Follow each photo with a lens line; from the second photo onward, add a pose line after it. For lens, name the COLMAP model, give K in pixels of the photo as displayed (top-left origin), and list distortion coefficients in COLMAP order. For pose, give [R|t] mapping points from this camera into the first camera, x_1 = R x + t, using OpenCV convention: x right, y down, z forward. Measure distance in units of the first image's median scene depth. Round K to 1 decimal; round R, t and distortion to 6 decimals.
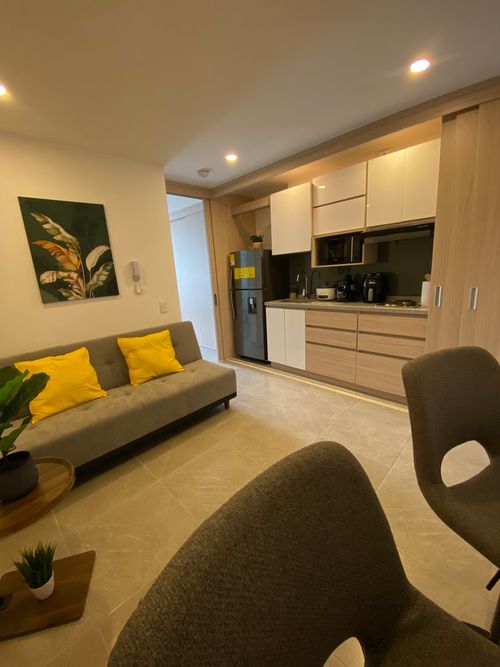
lens RADIAL K [[272.4, 0, 251.3], [0, 272.4, 336.7], [0, 0, 1]] dist [0.028823, -0.024439]
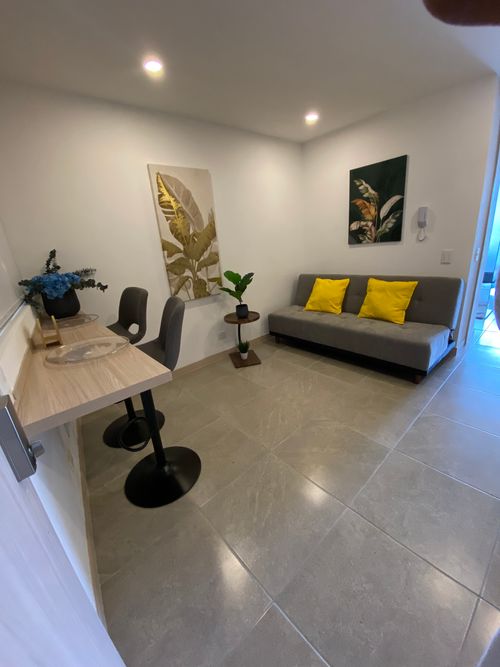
lens RADIAL K [[272.4, 0, 251.3], [0, 272.4, 336.7], [0, 0, 1]] dist [0.028823, -0.024439]
pose [[-0.055780, 0.397710, -0.915814, 0.812628], [-0.150042, 0.903487, 0.401495, -0.176842], [0.987105, 0.159807, 0.009276, 0.508393]]
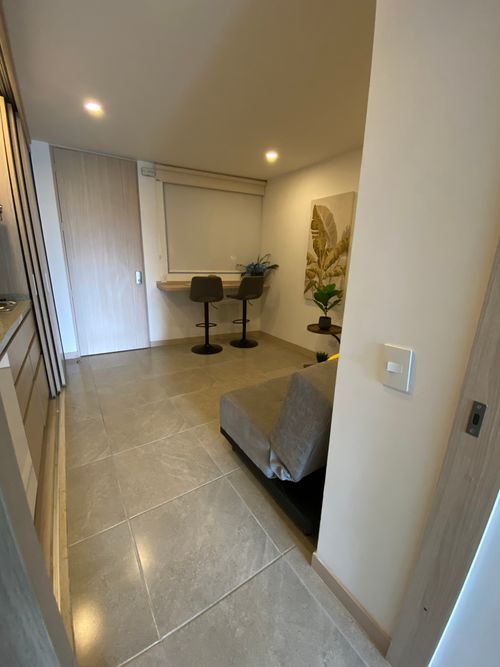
lens RADIAL K [[272.4, 0, 251.3], [0, 272.4, 336.7], [0, 0, 1]] dist [0.028823, -0.024439]
pose [[-0.979785, -0.009156, 0.199844, -0.319515], [0.089521, 0.873288, 0.478909, -0.383990], [-0.178906, 0.487118, -0.854815, 1.712176]]
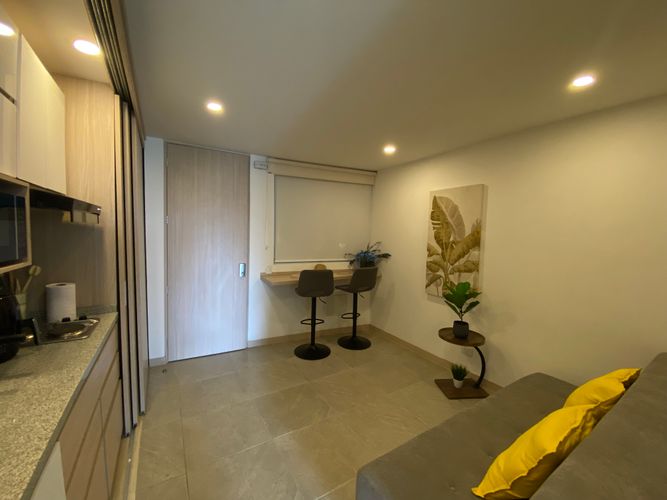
lens RADIAL K [[272.4, 0, 333.5], [0, 272.4, 250.0], [0, 0, 1]] dist [0.028823, -0.024439]
pose [[-0.973963, 0.031979, 0.224441, -0.159921], [0.096159, 0.954808, 0.281237, -0.441497], [-0.205304, 0.295496, -0.933023, 1.523230]]
